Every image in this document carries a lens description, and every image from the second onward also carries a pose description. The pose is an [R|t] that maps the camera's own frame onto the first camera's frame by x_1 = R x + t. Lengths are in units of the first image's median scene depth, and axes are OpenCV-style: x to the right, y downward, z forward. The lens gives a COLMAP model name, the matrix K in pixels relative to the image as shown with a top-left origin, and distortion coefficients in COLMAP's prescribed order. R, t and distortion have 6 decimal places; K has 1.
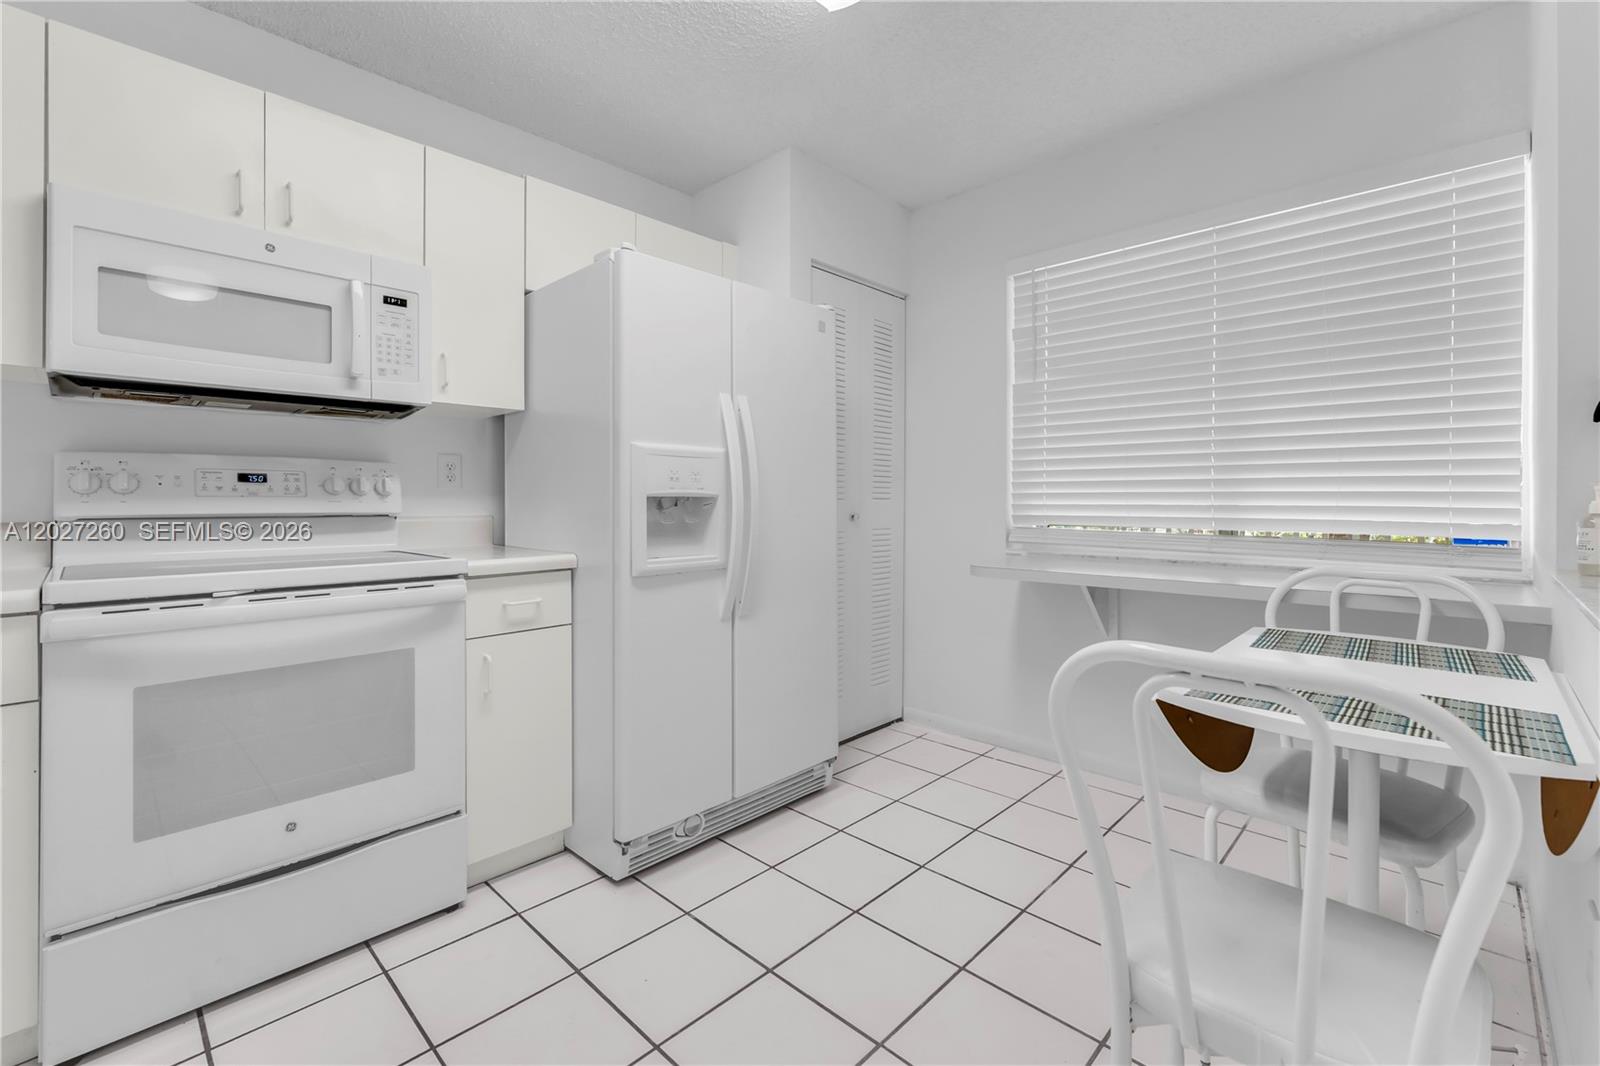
lens RADIAL K [[685.6, 0, 784.9], [0, 685.6, 499.3], [0, 0, 1]] dist [0.002536, -0.000983]
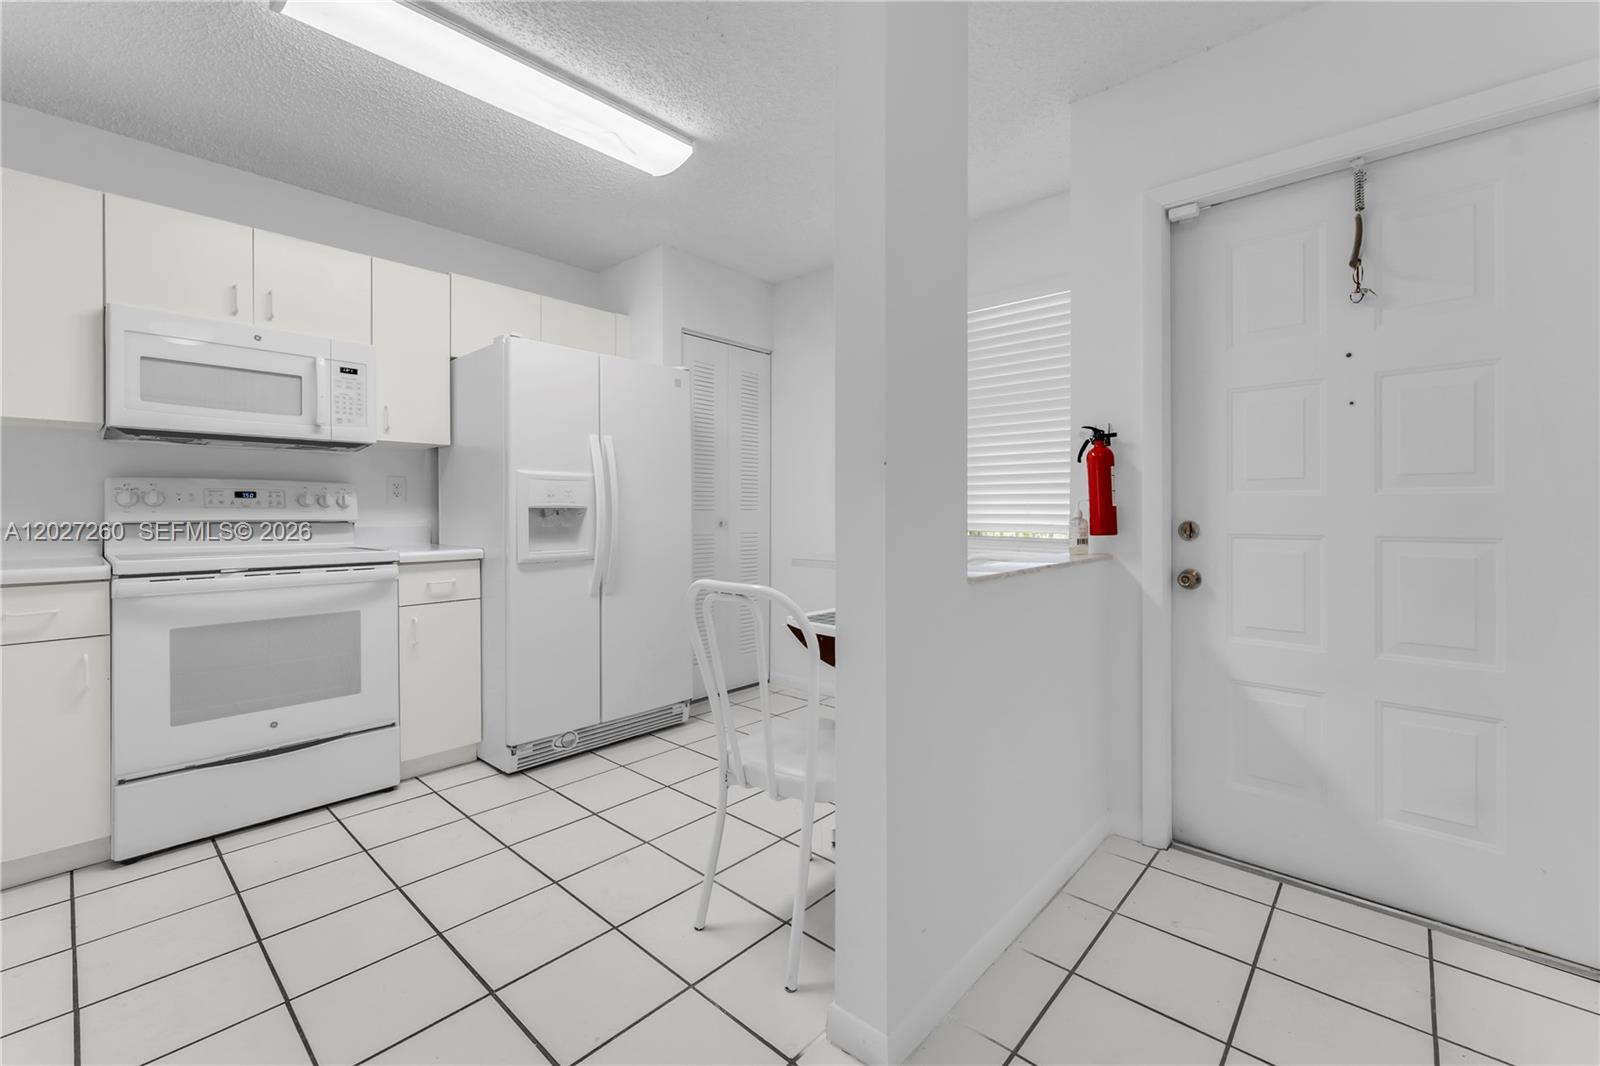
lens RADIAL K [[654.1, 0, 797.3], [0, 654.1, 514.4], [0, 0, 1]] dist [0.002856, -0.001211]
pose [[0.998948, -0.000927, 0.045843, 0.299122], [0.000680, 0.999985, 0.005414, 0.002670], [-0.045847, -0.005377, 0.998934, -0.401590]]
